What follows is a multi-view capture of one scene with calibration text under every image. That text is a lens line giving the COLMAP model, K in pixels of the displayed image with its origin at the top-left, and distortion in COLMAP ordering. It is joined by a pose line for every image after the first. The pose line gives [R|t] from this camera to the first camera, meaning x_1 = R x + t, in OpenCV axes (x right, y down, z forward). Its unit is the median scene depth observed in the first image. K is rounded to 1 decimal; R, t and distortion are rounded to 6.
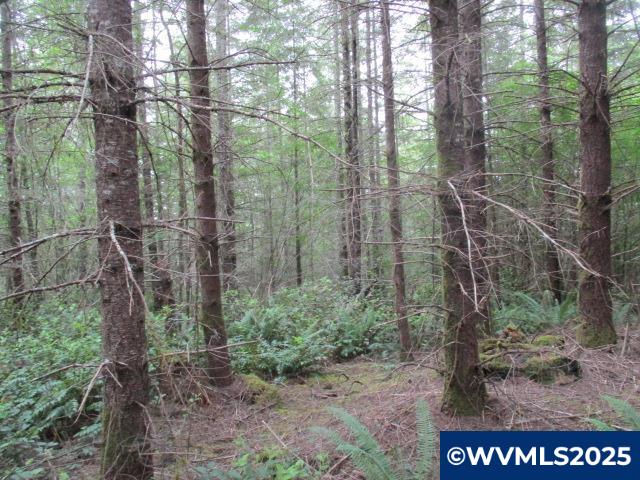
lens RADIAL K [[544.0, 0, 318.9], [0, 544.0, 228.5], [0, 0, 1]] dist [-0.005354, 0.002529]
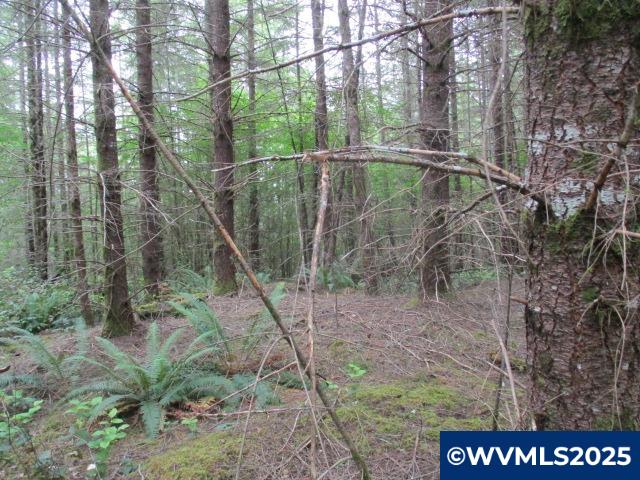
lens RADIAL K [[544.0, 0, 318.9], [0, 544.0, 228.5], [0, 0, 1]] dist [-0.005354, 0.002529]
pose [[0.863983, -0.008951, 0.503442, 0.002112], [0.011572, 0.999931, -0.002082, 0.030920], [-0.503389, 0.007625, 0.864027, -0.244062]]
